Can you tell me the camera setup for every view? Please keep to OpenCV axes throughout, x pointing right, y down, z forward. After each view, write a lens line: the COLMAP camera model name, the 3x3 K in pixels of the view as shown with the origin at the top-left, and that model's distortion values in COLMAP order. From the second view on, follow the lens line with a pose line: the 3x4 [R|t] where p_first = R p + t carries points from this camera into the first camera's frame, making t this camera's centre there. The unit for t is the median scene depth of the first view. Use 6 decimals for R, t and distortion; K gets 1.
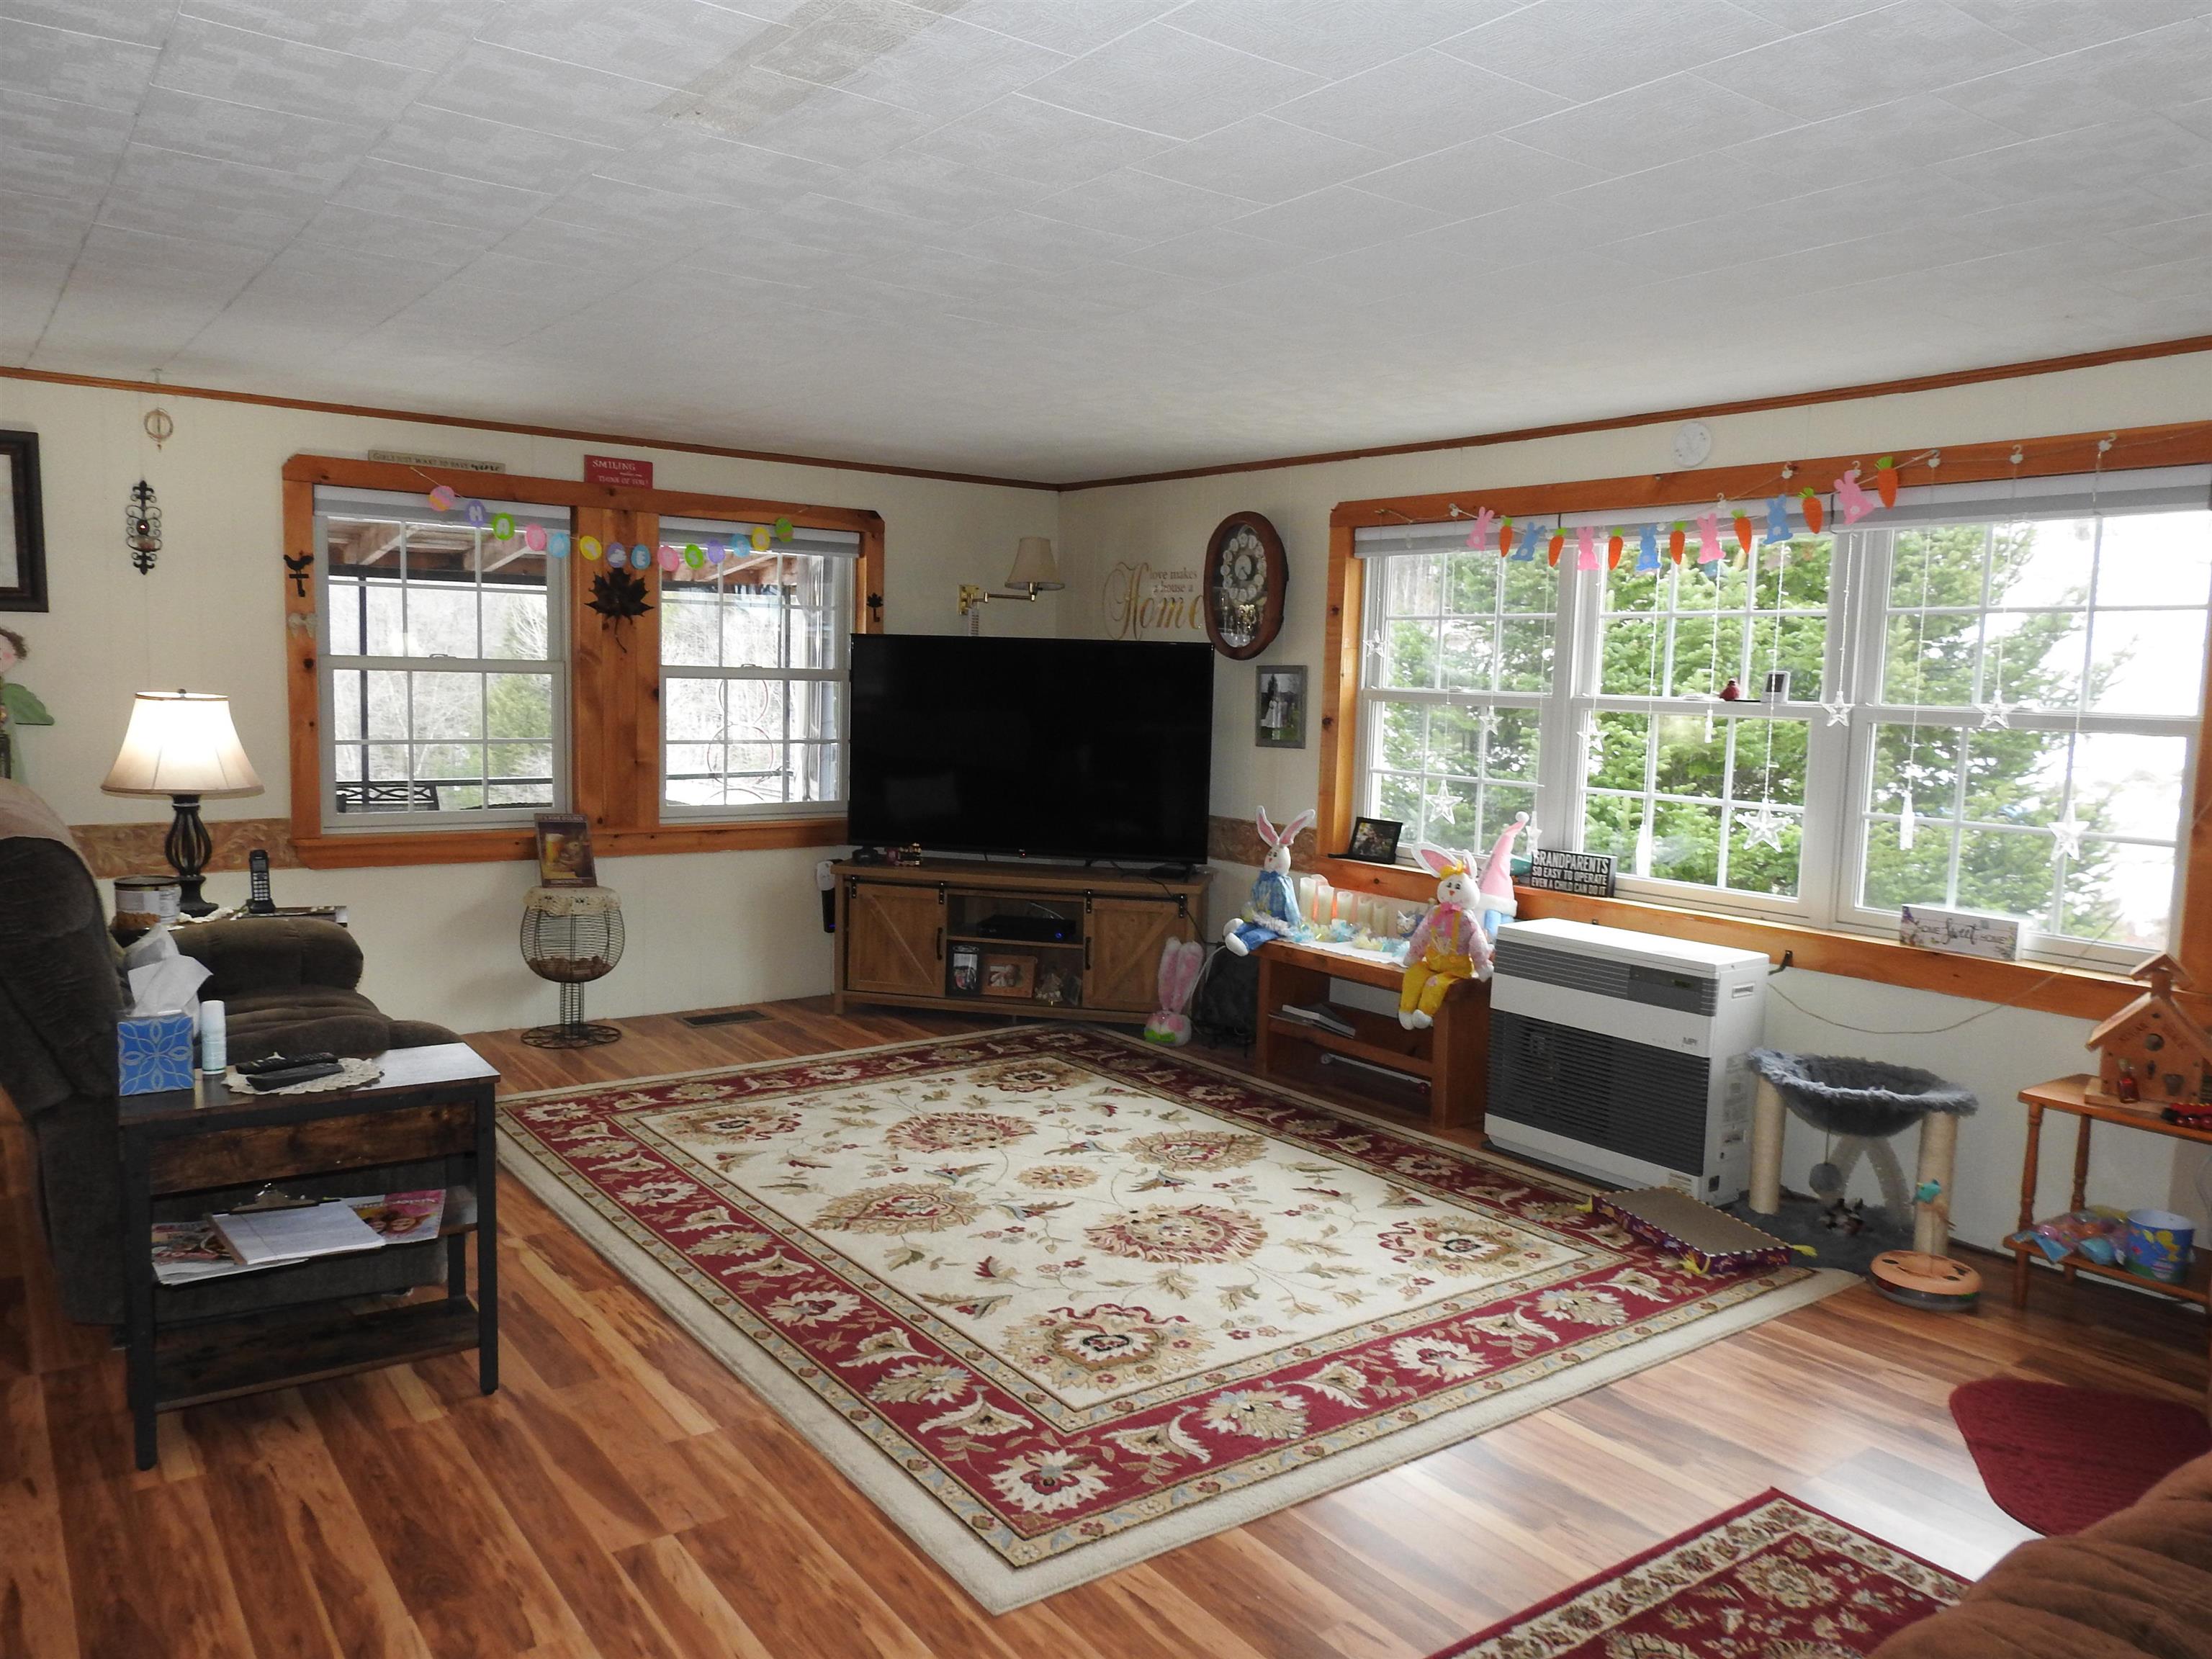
lens RADIAL K [[1591.3, 0, 1106.0], [0, 1591.3, 829.5], [0, 0, 1]] dist [-0.000073, 0.003838]
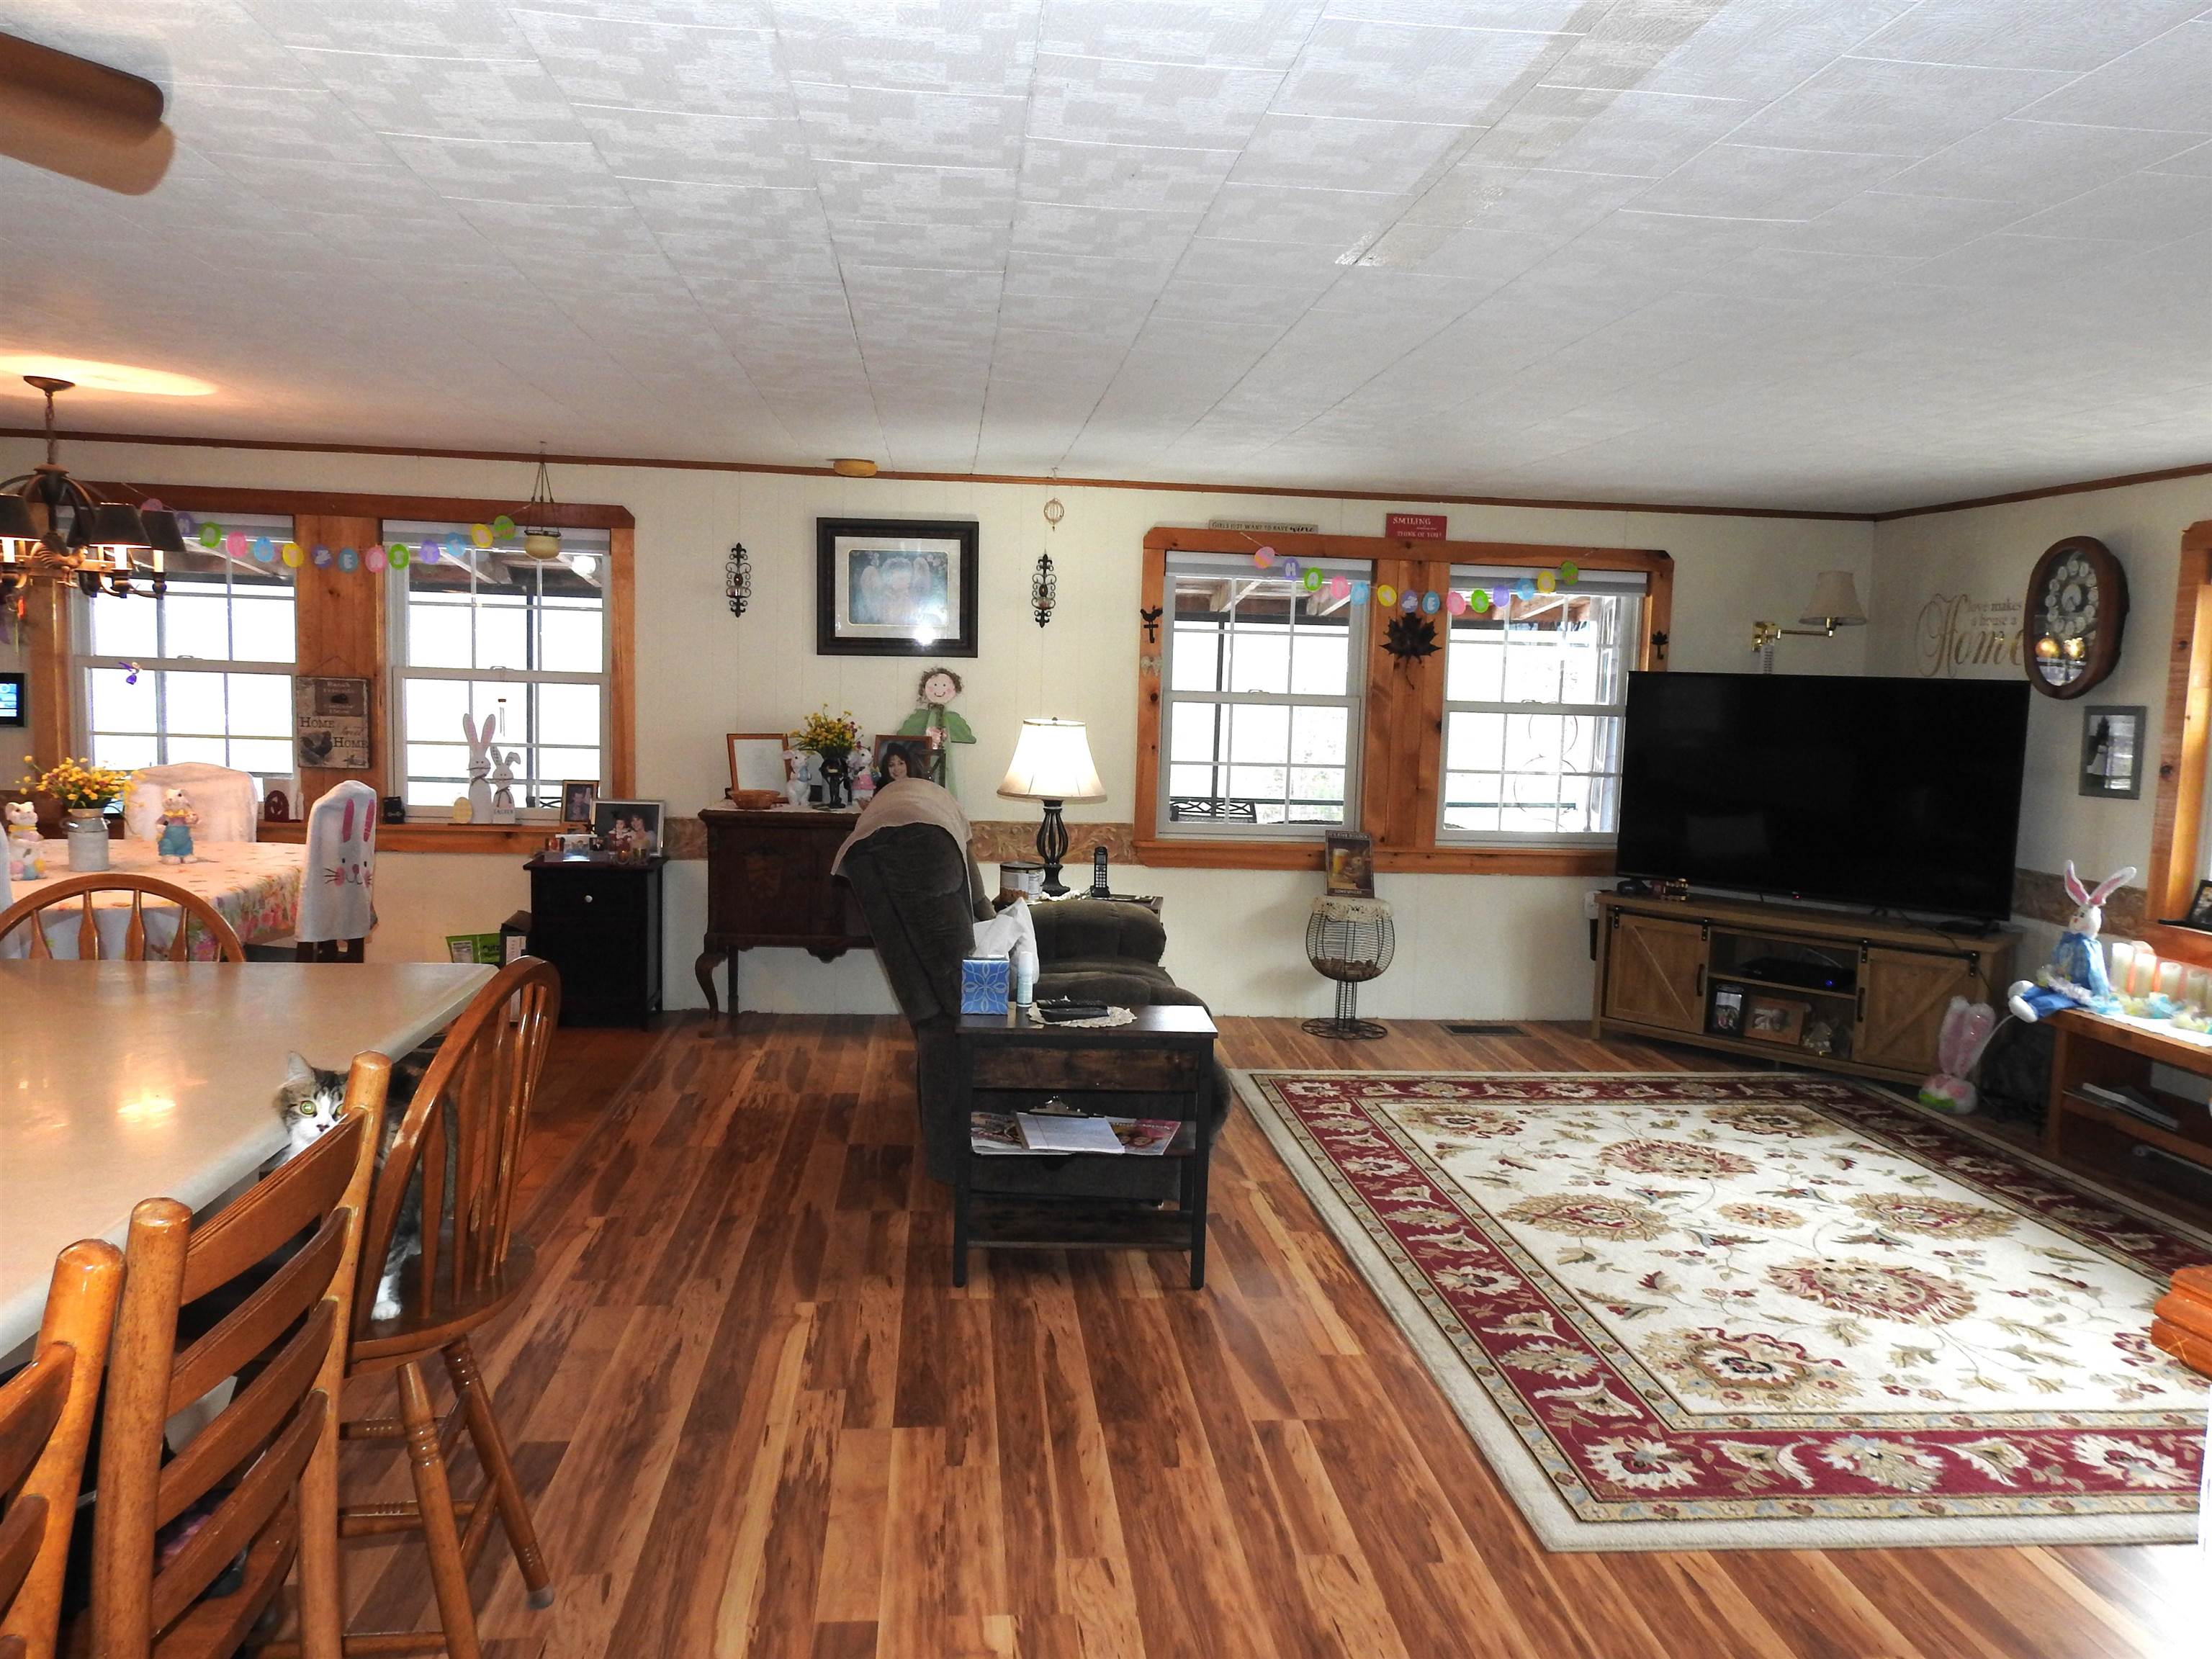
lens RADIAL K [[1591.3, 0, 1106.0], [0, 1591.3, 829.5], [0, 0, 1]] dist [-0.000073, 0.003838]
pose [[0.859258, 0.048633, -0.509225, 0.102900], [-0.058618, 0.998274, -0.003573, 0.003444], [0.508172, 0.032920, 0.860626, -0.071031]]
